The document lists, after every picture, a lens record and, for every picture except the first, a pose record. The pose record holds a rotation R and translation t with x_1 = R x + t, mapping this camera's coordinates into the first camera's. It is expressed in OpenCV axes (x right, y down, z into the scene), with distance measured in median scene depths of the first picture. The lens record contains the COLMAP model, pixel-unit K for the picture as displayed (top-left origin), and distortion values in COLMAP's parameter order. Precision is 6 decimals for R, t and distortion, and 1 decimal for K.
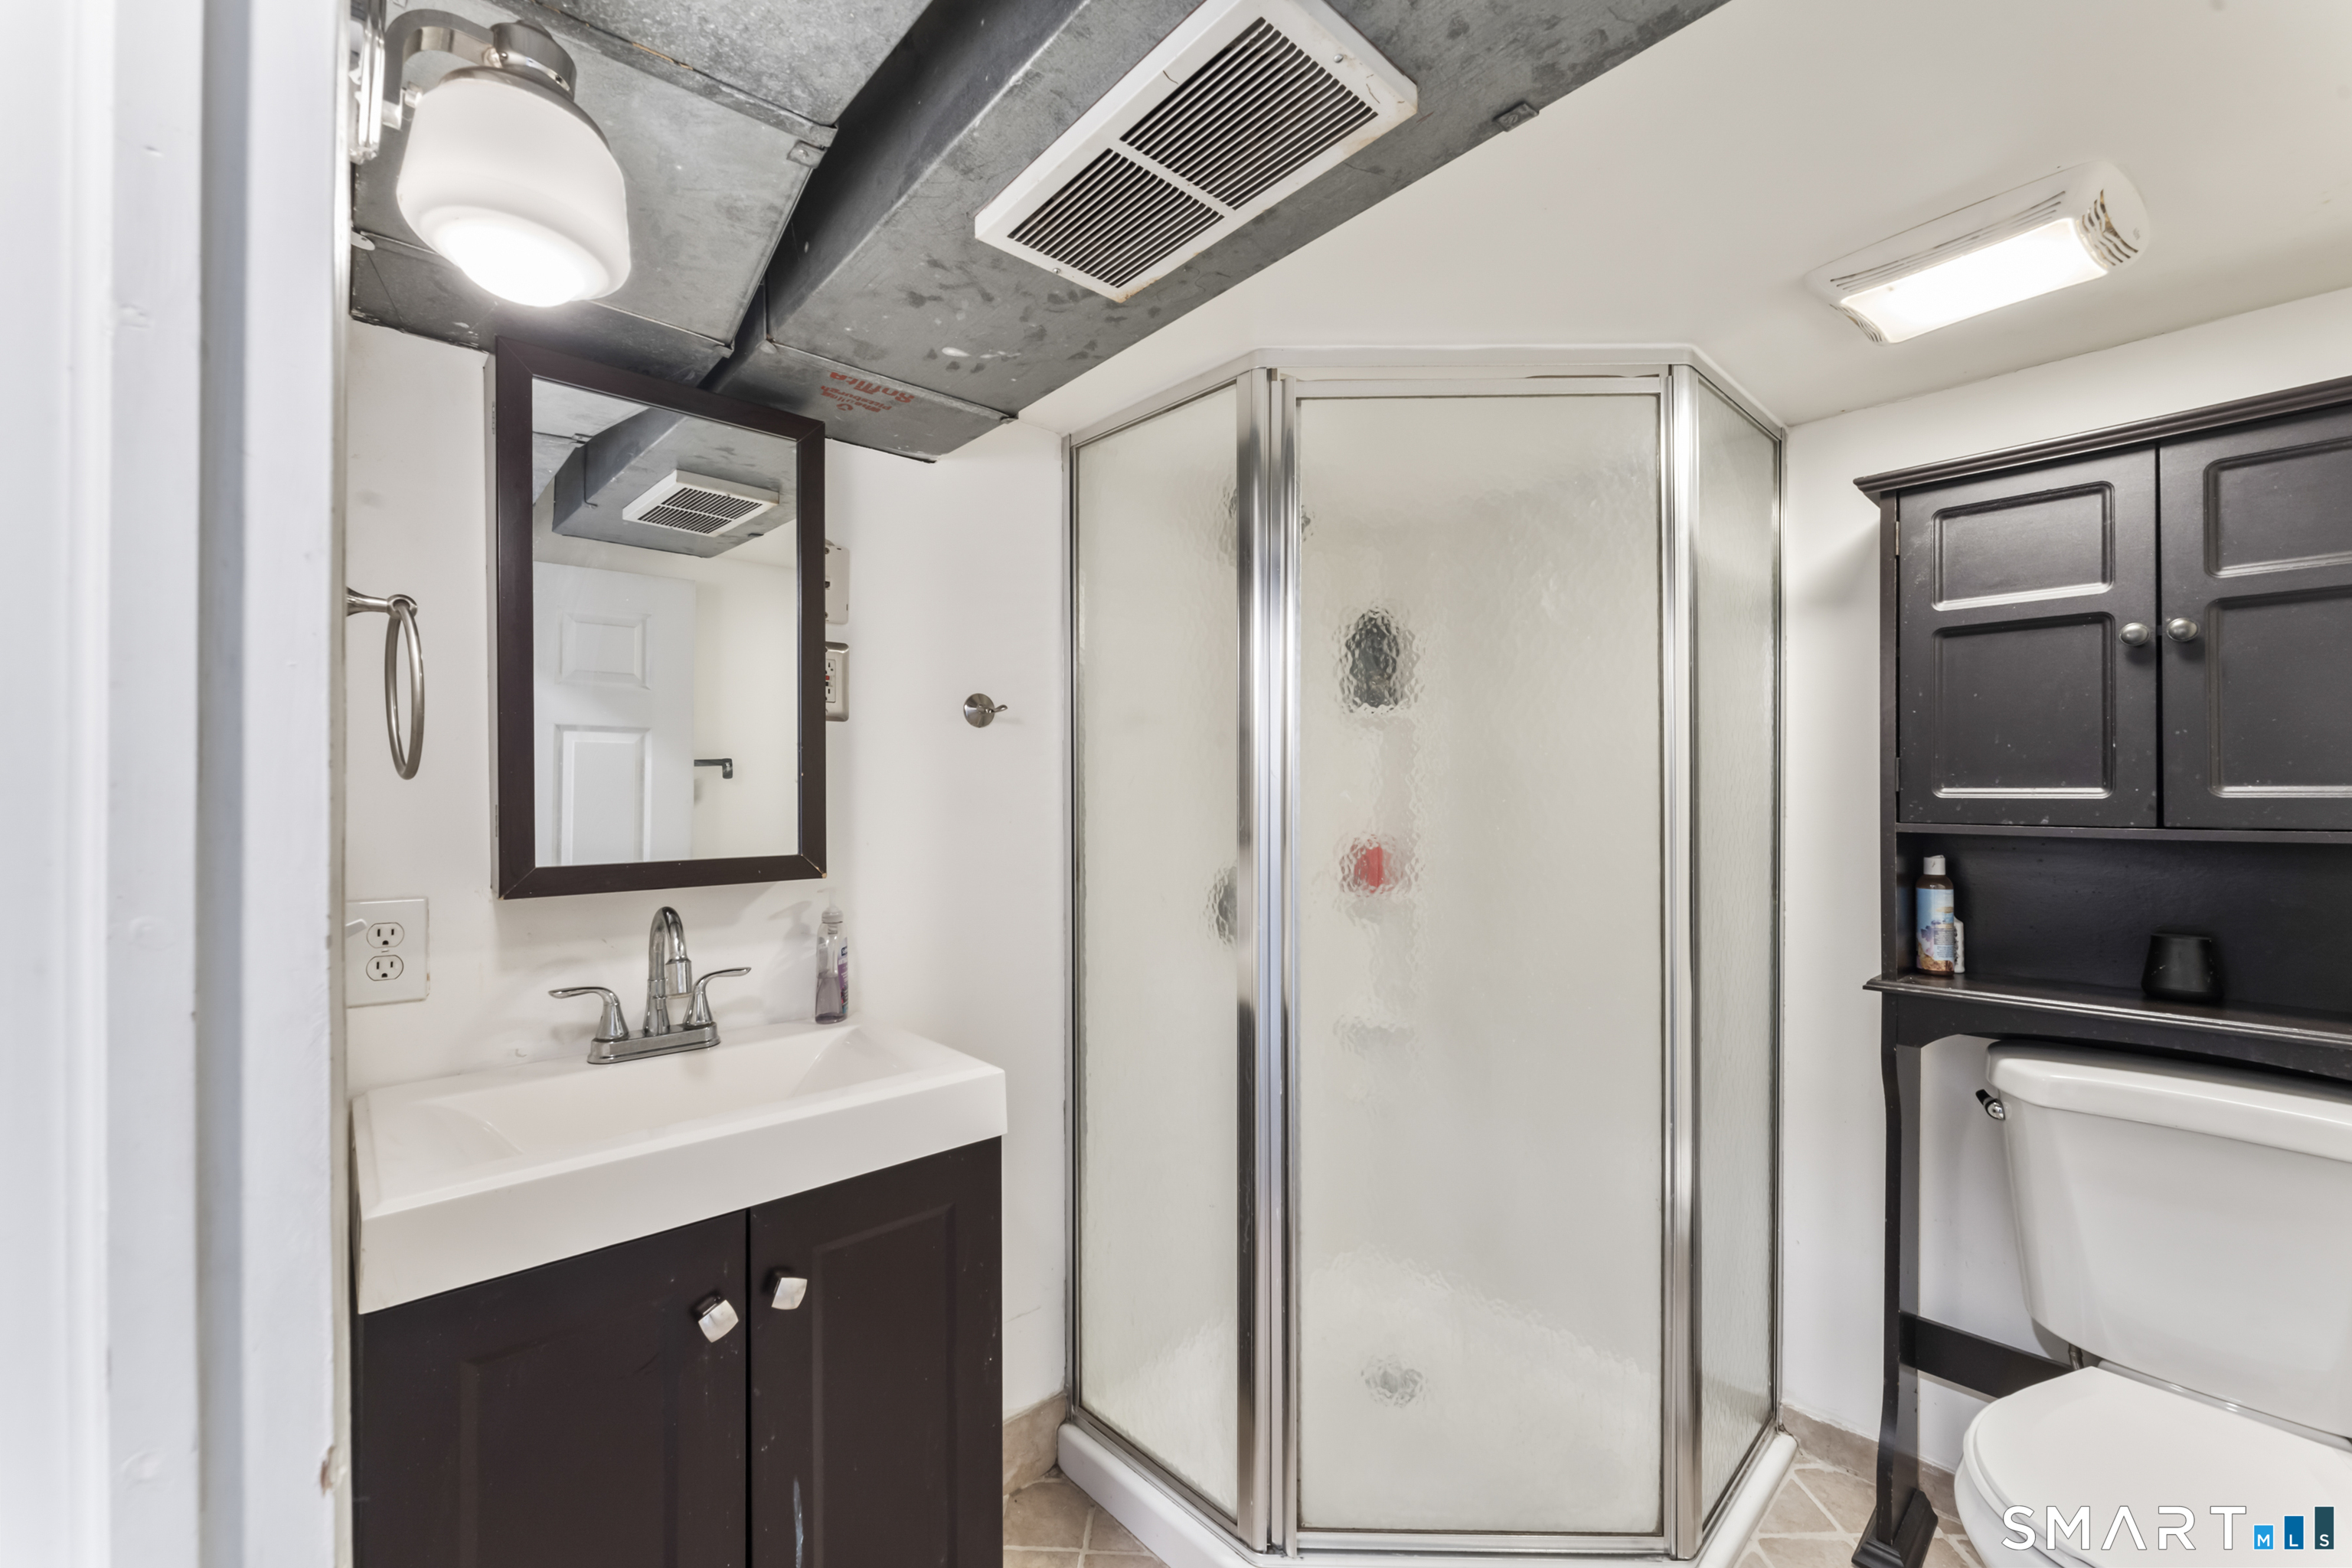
lens RADIAL K [[945.7, 0, 1155.0], [0, 945.7, 789.1], [0, 0, 1]] dist [-0.000331, -0.000088]
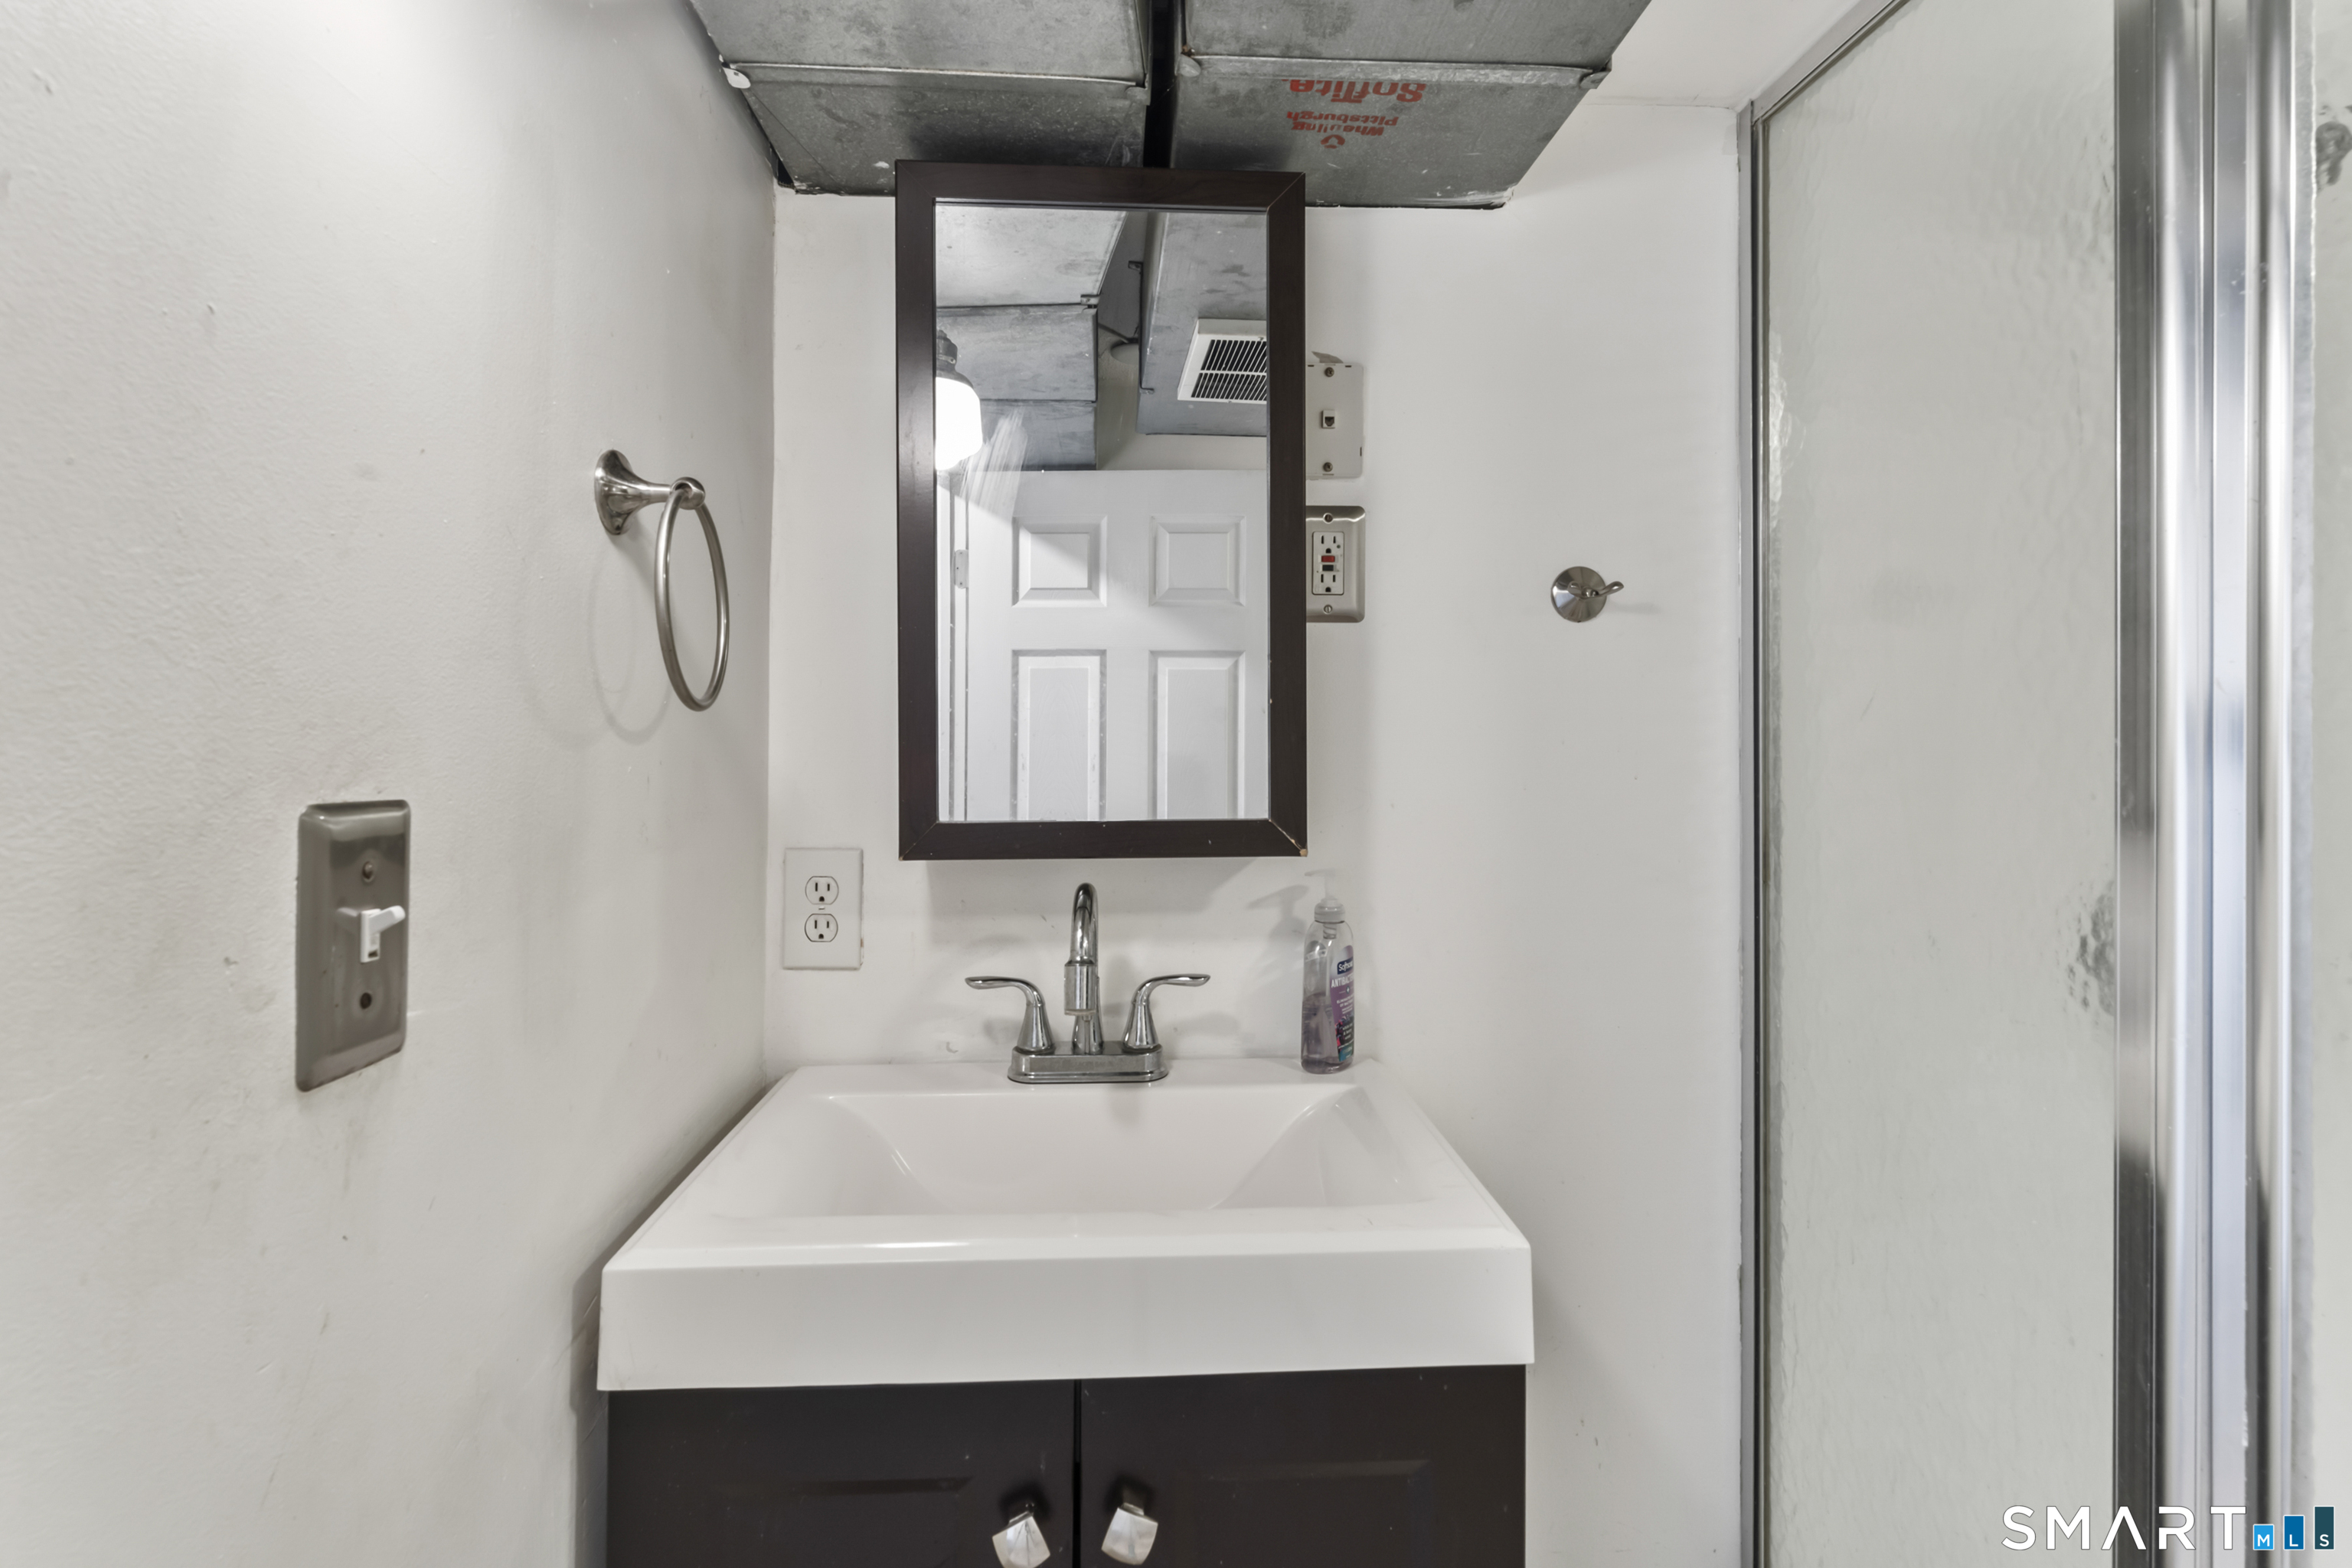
lens RADIAL K [[1128.0, 0, 1160.9], [0, 1128.0, 721.6], [0, 0, 1]] dist [-0.001921, -0.001293]
pose [[0.788537, -0.001238, -0.614986, 0.061122], [0.000226, 0.999998, -0.001723, 0.000795], [0.614988, 0.001220, 0.788536, 0.319194]]
